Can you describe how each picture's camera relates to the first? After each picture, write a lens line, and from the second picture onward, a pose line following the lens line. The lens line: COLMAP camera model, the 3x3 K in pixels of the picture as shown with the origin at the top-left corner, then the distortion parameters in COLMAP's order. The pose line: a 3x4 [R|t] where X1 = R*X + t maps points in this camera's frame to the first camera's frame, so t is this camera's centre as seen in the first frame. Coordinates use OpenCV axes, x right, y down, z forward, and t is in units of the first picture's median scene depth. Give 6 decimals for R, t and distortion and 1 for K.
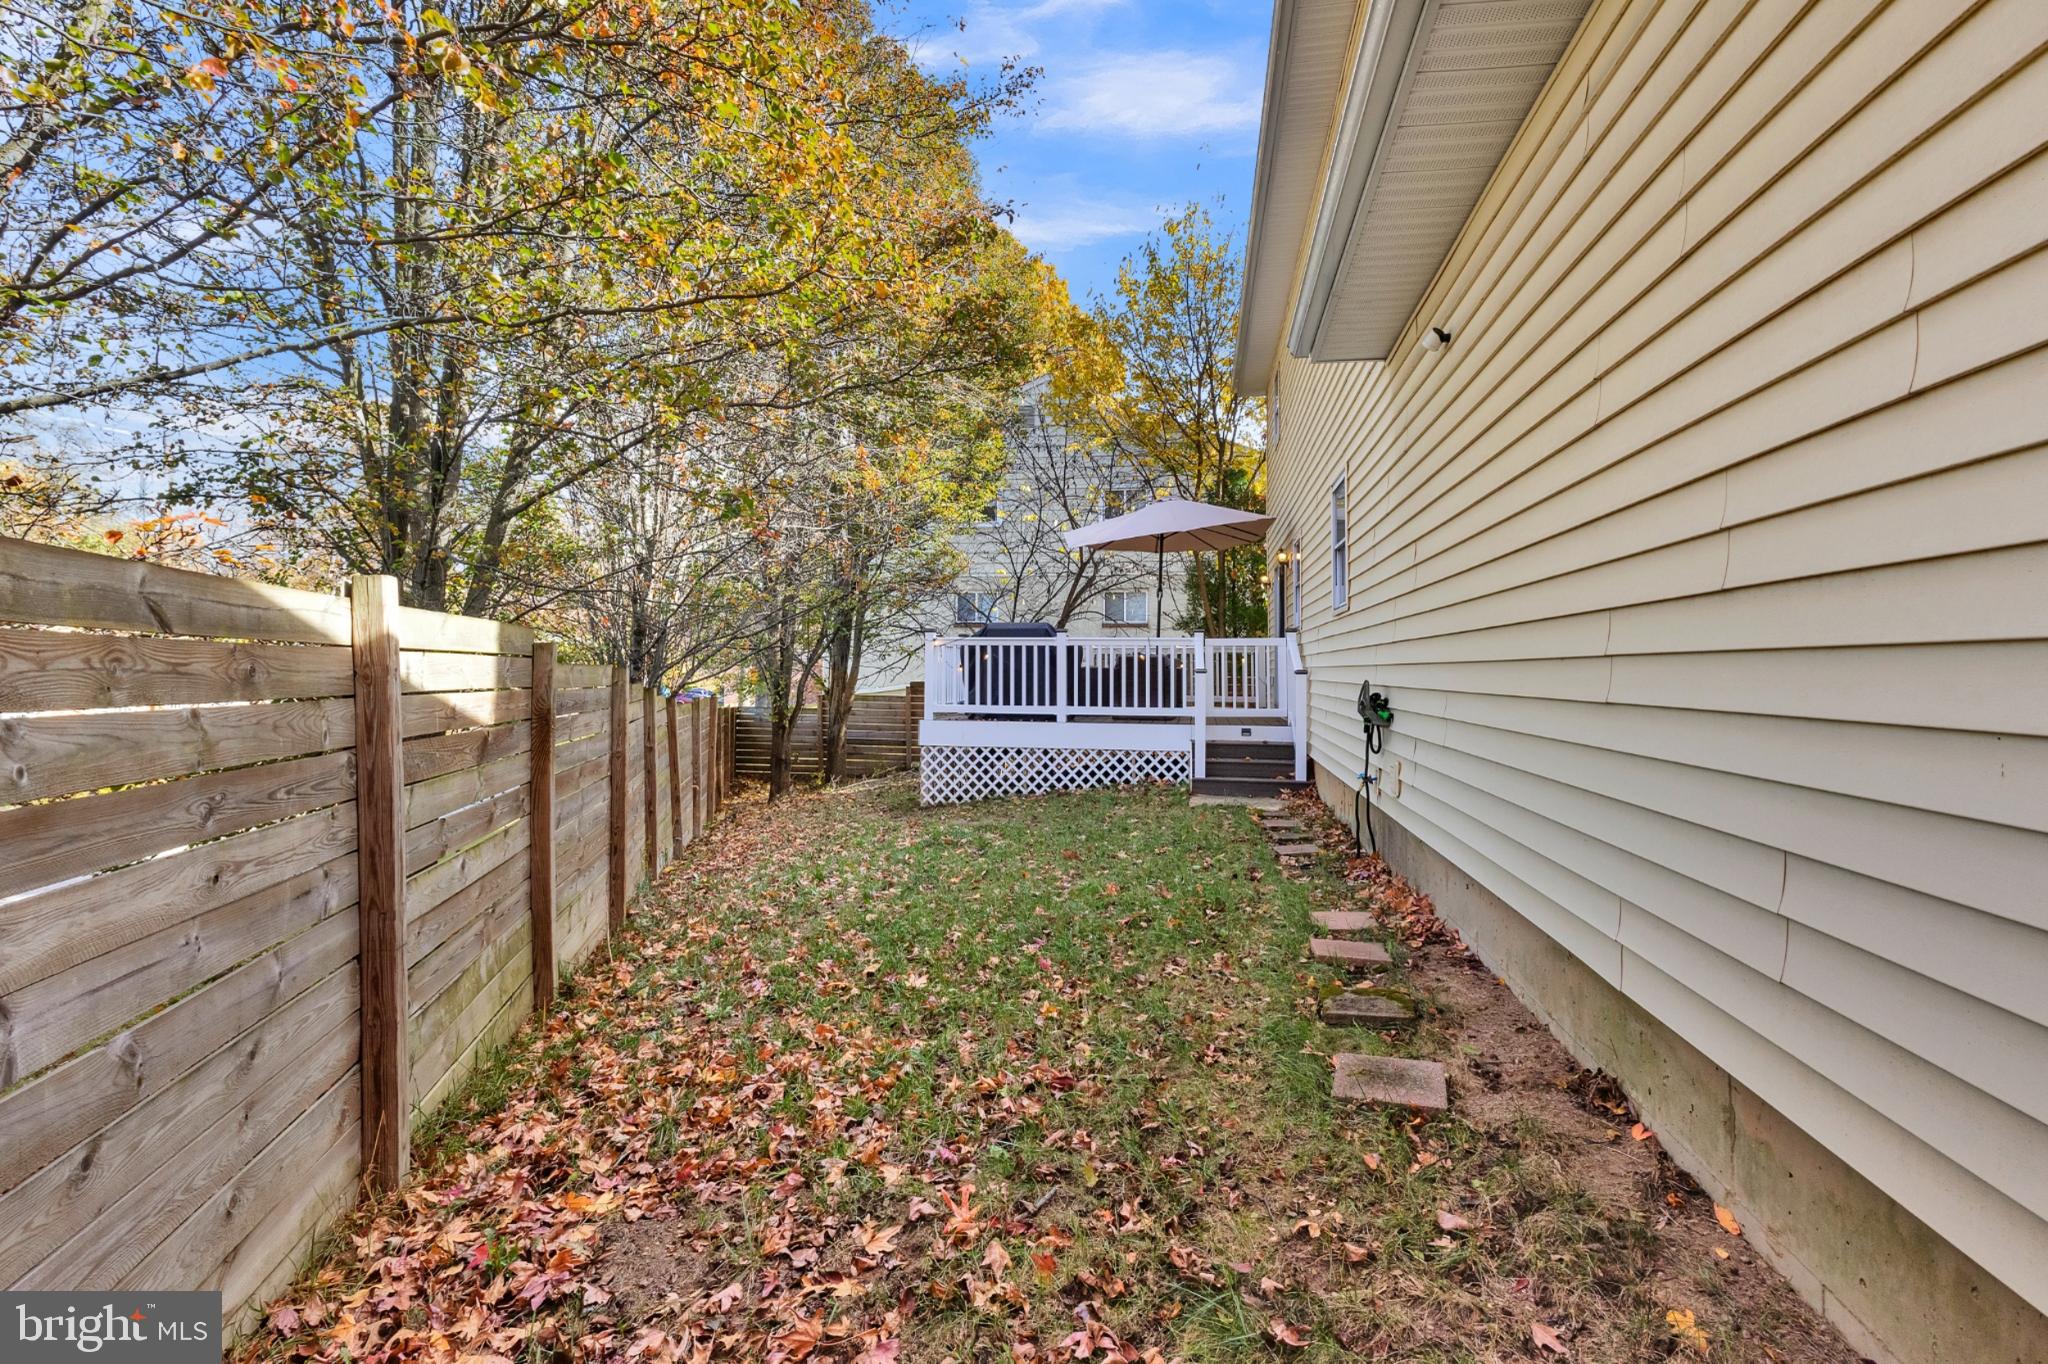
lens RADIAL K [[920.4, 0, 967.0], [0, 920.4, 668.9], [0, 0, 1]] dist [0.001269, -0.000436]
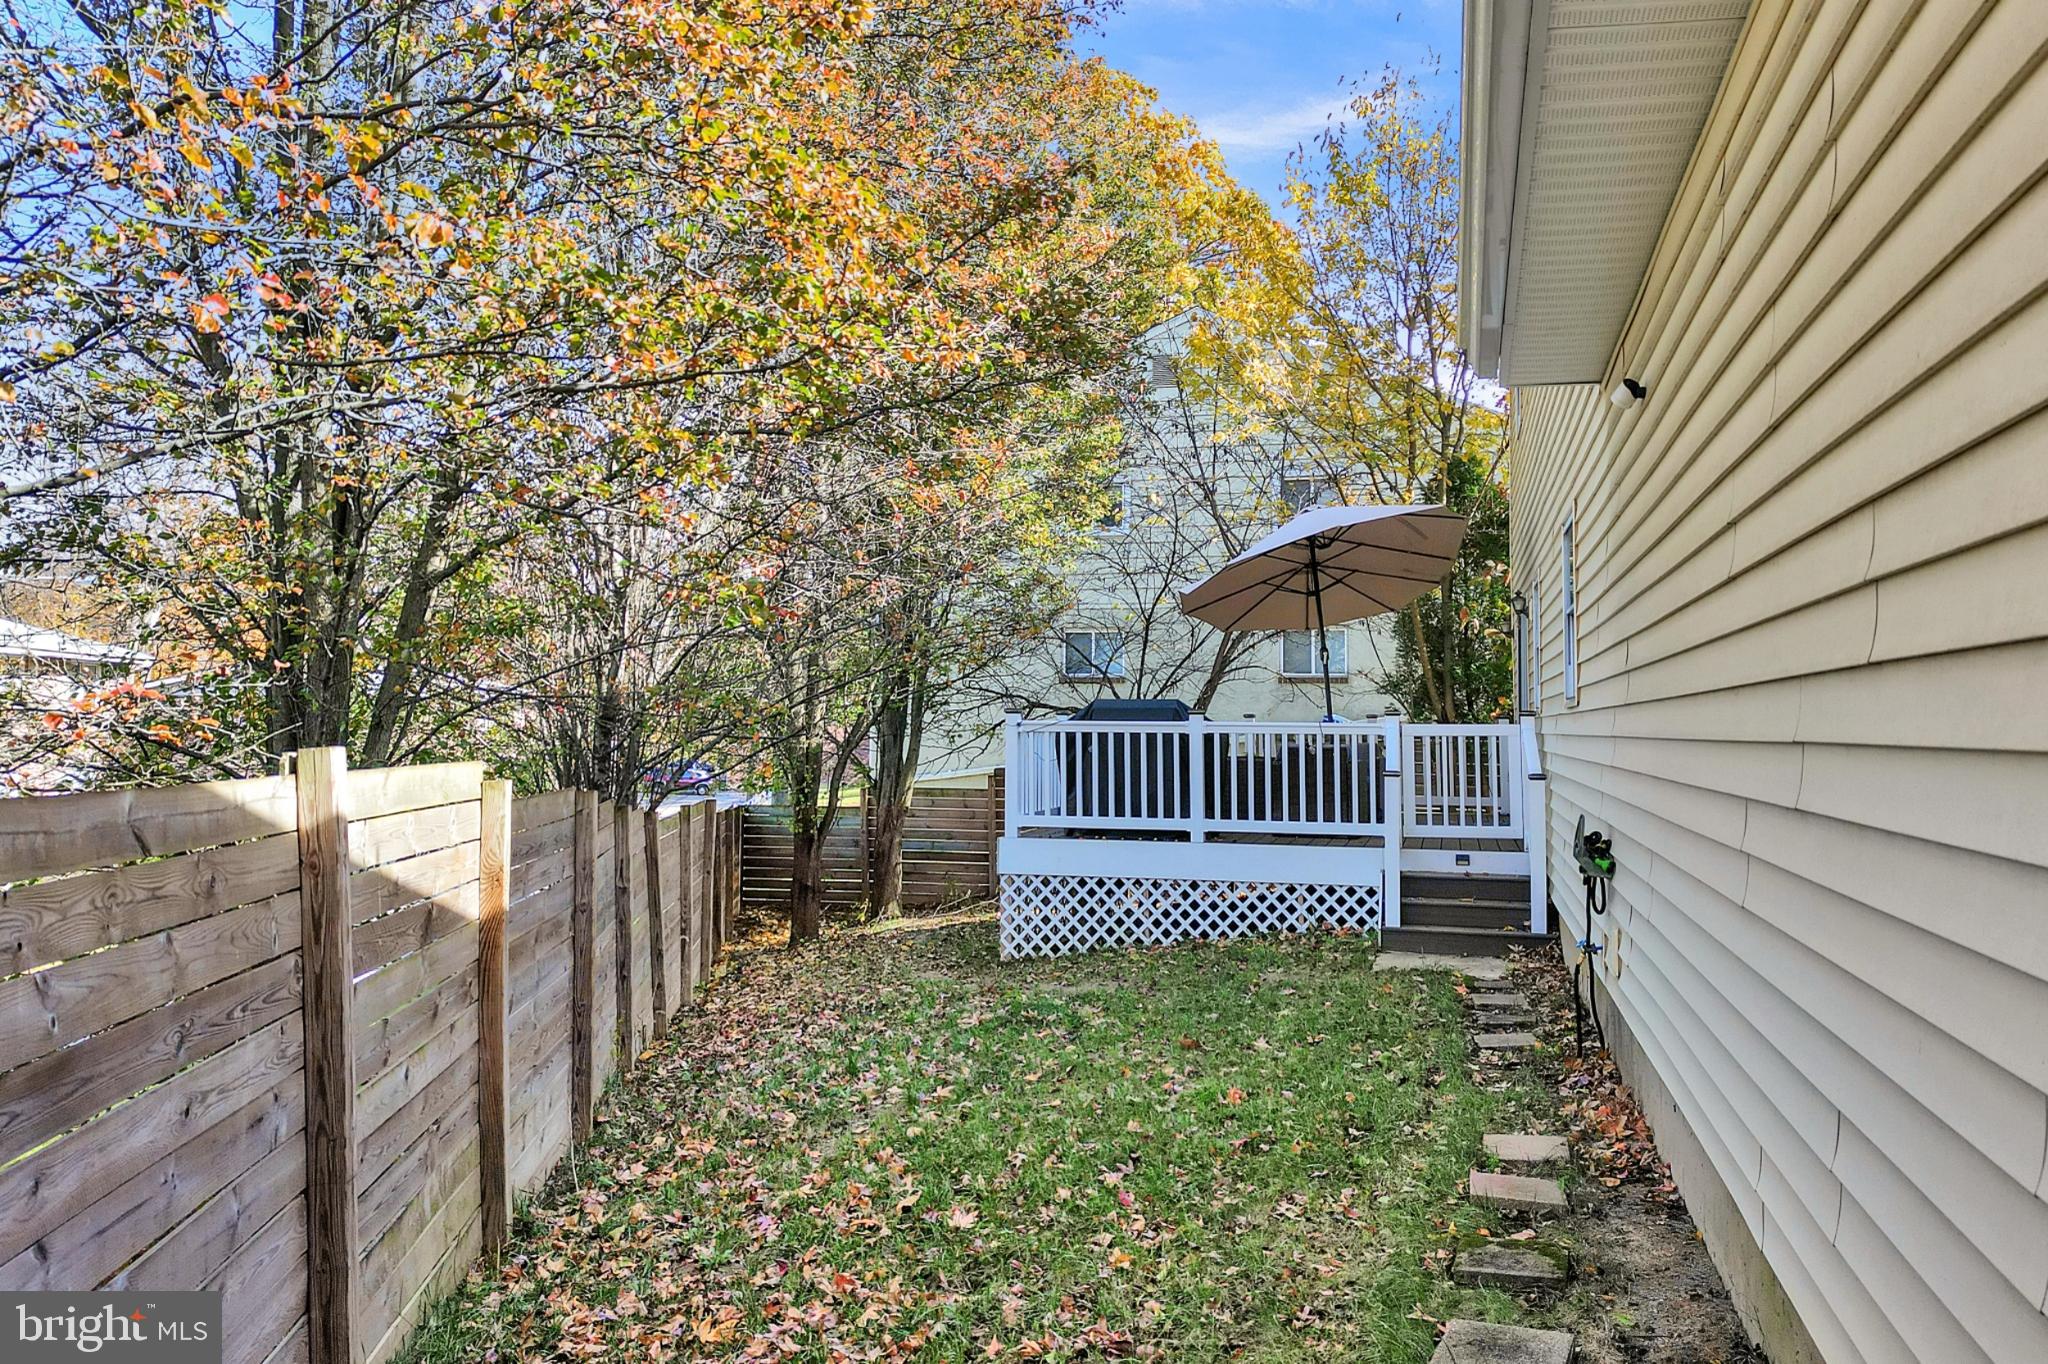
lens RADIAL K [[1467.0, 0, 1024.0], [0, 1467.0, 682.0], [0, 0, 1]] dist [0.105483, -0.132574]
pose [[0.998280, -0.008548, -0.057996, 0.060496], [0.007754, 0.999873, -0.013902, -0.083553], [0.058108, 0.013429, 0.998220, -0.221621]]
